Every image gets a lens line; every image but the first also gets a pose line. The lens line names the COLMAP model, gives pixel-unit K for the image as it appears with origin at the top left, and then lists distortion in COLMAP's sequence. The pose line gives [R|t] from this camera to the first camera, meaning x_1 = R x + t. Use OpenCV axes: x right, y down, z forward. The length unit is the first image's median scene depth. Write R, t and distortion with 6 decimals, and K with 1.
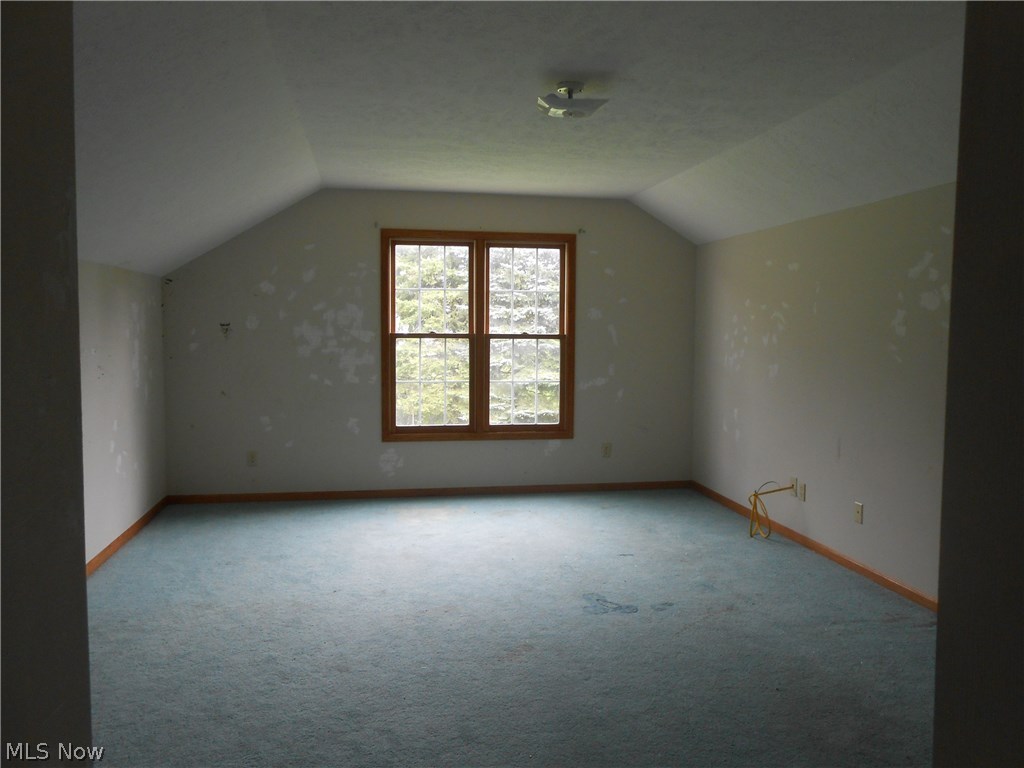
lens RADIAL K [[797.1, 0, 518.7], [0, 797.1, 386.4], [0, 0, 1]] dist [-0.027305, 0.028439]
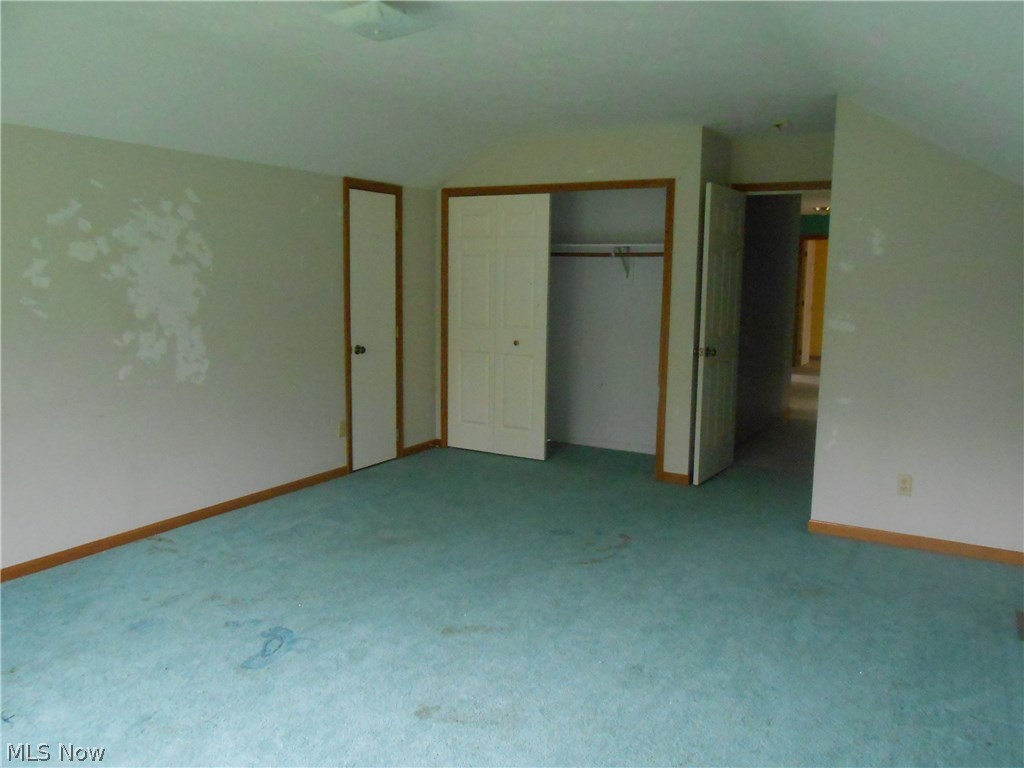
lens RADIAL K [[797.1, 0, 512.4], [0, 797.1, 383.2], [0, 0, 1]] dist [-0.027305, 0.028439]
pose [[-0.742457, -0.093711, 0.663306, -0.527892], [0.042403, 0.981607, 0.186143, -0.103706], [-0.668550, 0.166329, -0.724828, 1.328185]]
